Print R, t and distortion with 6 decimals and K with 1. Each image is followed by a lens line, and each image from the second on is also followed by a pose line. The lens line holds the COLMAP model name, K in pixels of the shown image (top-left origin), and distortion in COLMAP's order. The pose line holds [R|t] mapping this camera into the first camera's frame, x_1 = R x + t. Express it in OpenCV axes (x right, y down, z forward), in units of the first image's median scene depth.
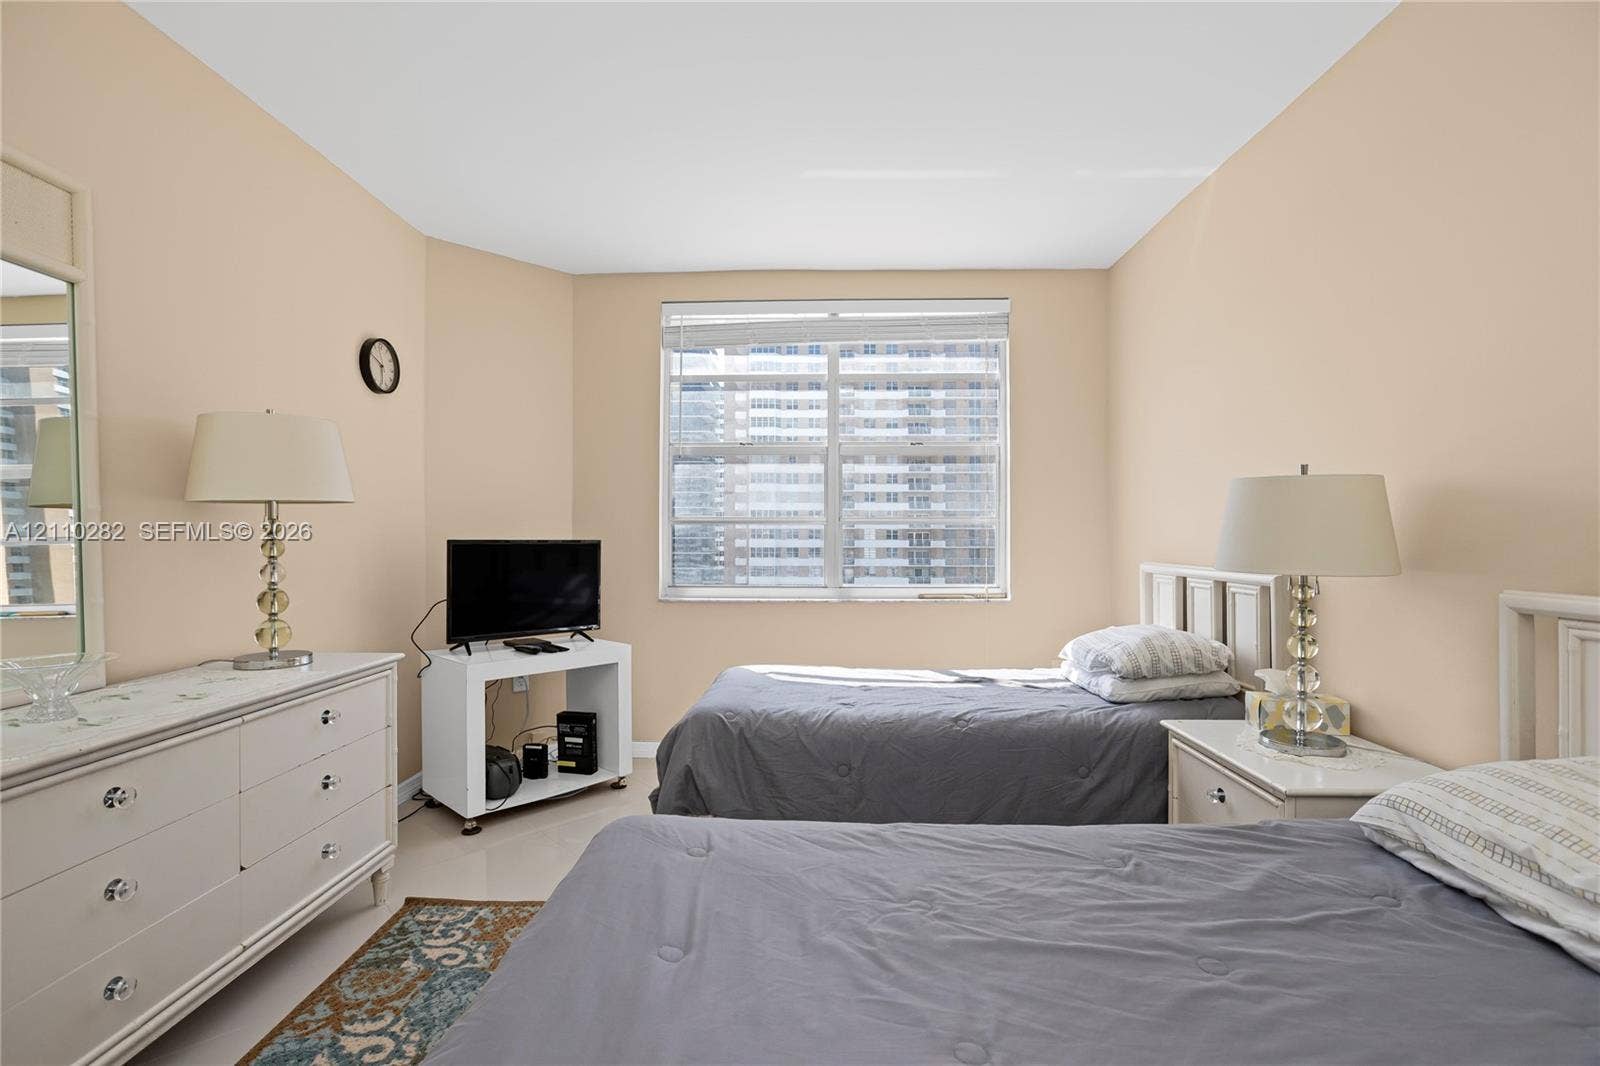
lens RADIAL K [[722.3, 0, 795.6], [0, 722.3, 540.4], [0, 0, 1]] dist [-0.042976, 0.025300]
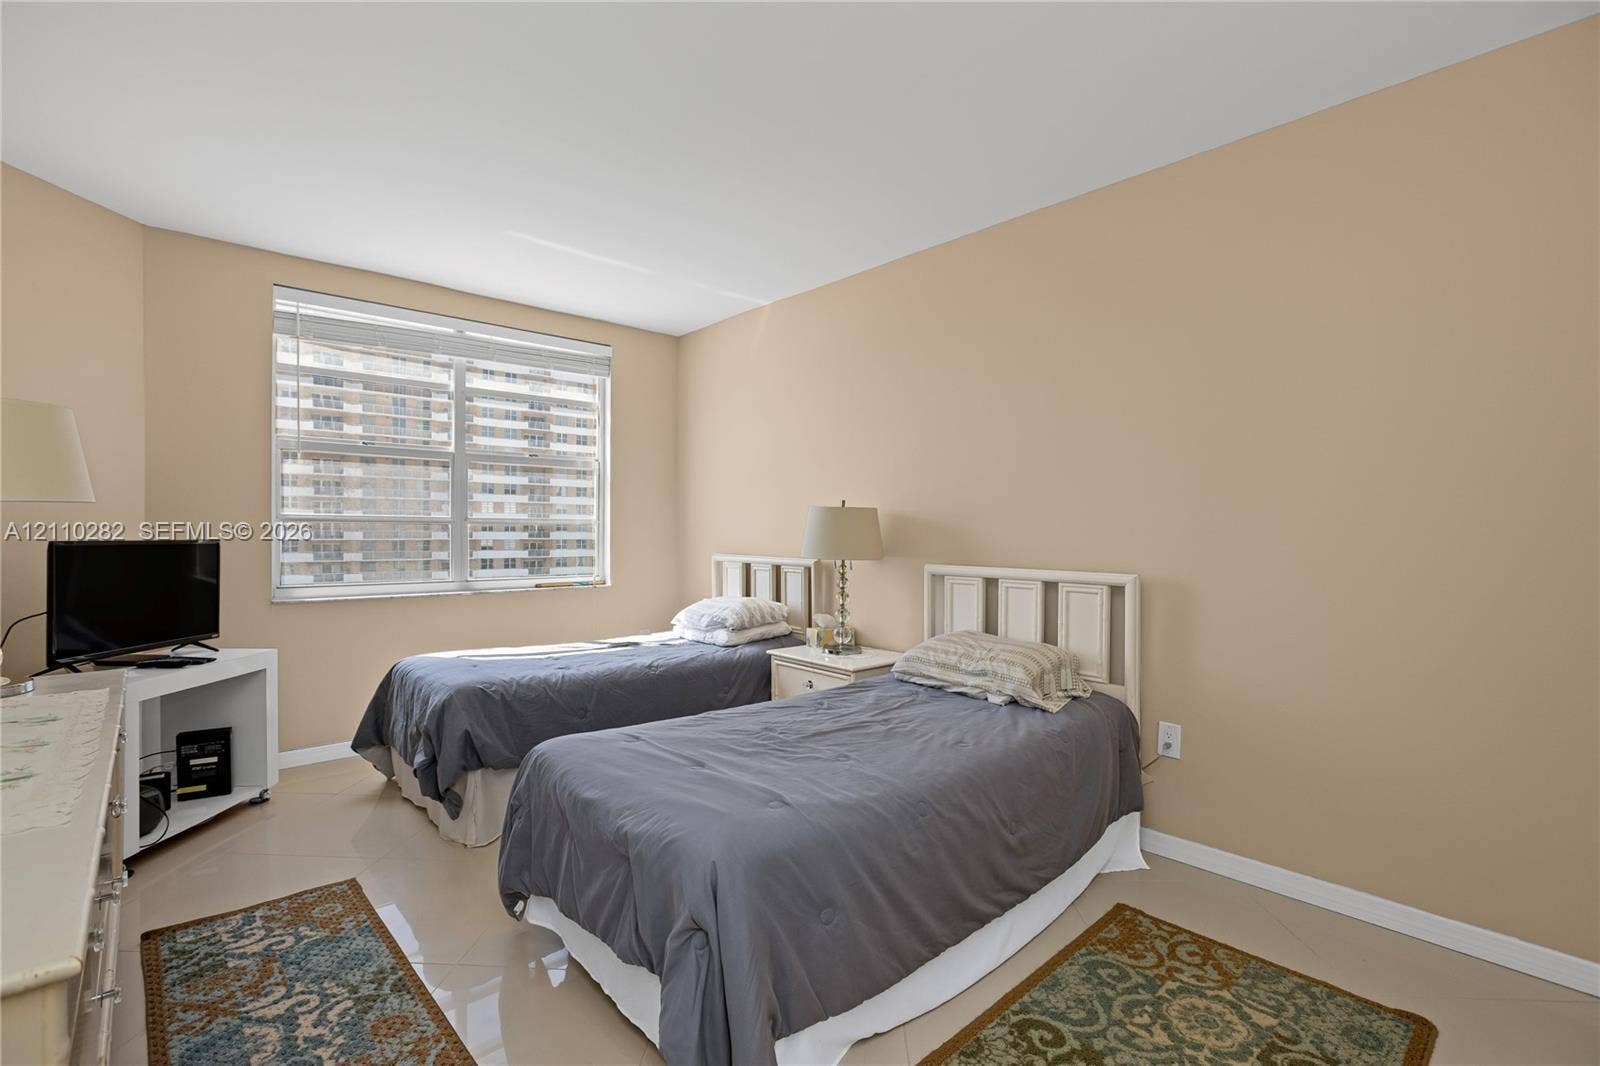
lens RADIAL K [[719.9, 0, 790.8], [0, 719.9, 539.9], [0, 0, 1]] dist [-0.005187, -0.000304]
pose [[0.733614, -0.003651, 0.679556, -0.433861], [-0.003850, 0.999947, 0.009529, -0.014098], [-0.679555, -0.009607, 0.733562, -0.189349]]
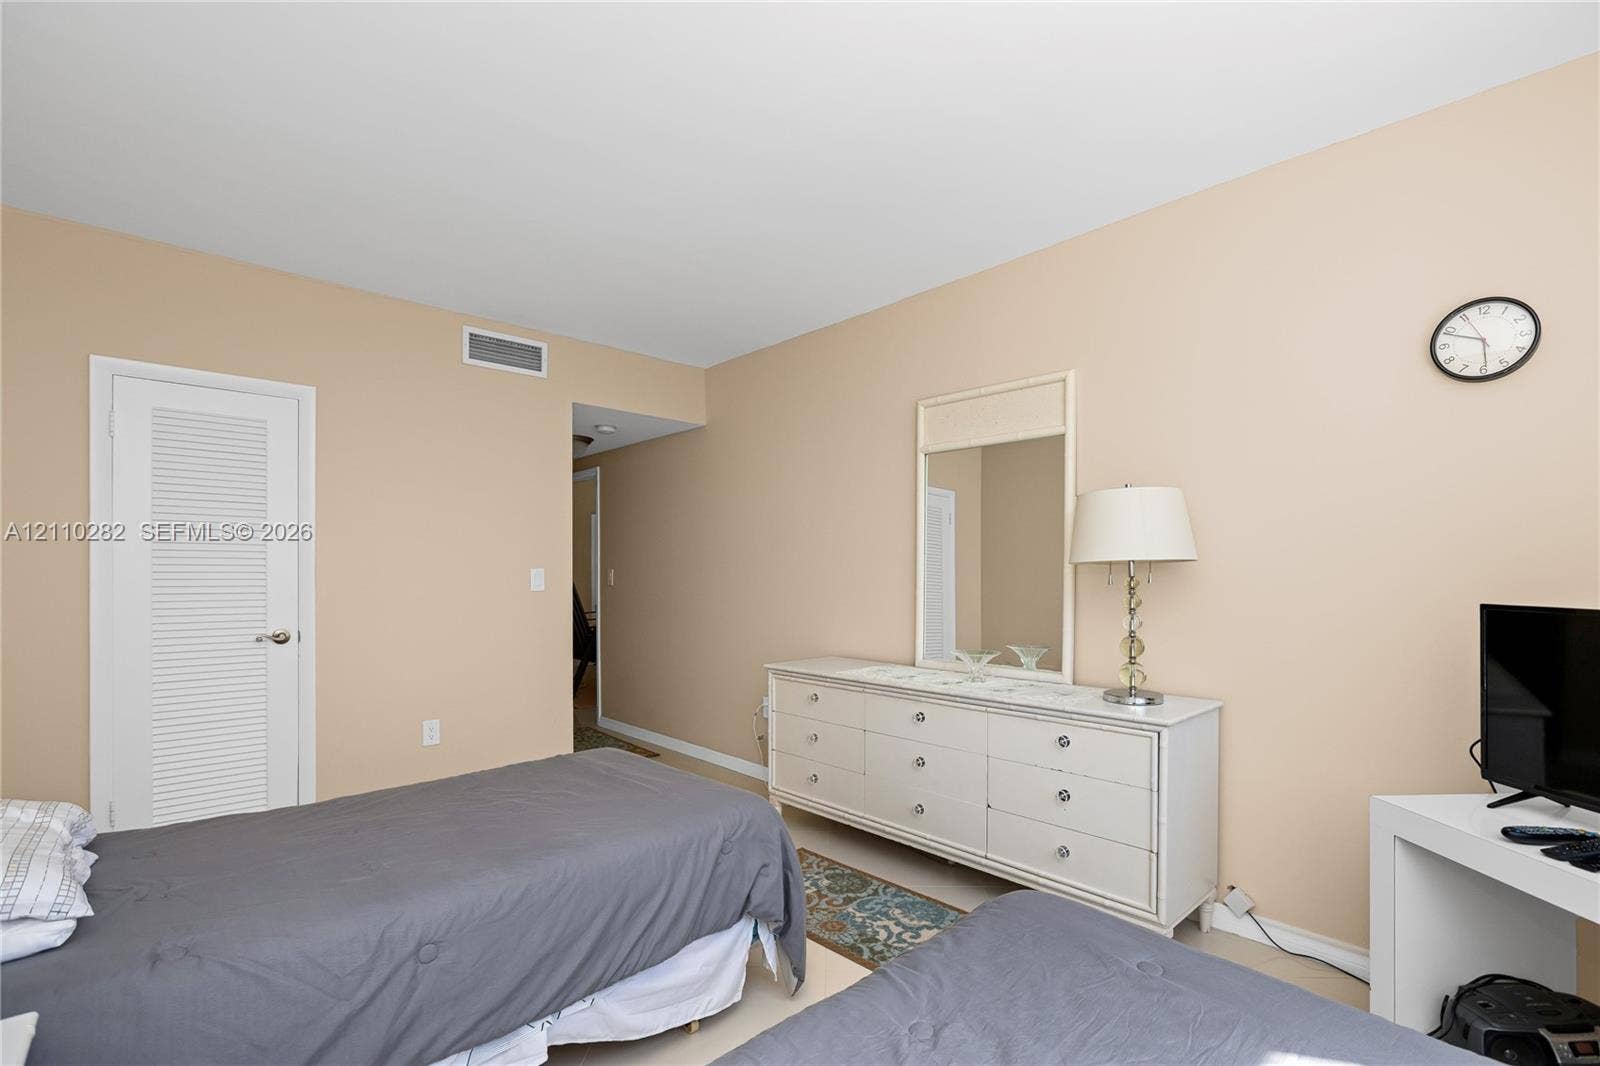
lens RADIAL K [[729.2, 0, 795.7], [0, 729.2, 556.1], [0, 0, 1]] dist [-0.042526, 0.025917]
pose [[-0.729380, -0.031973, -0.683361, 0.350049], [-0.013737, 0.999390, -0.032097, -0.012408], [0.683971, -0.014023, -0.729375, 1.060091]]
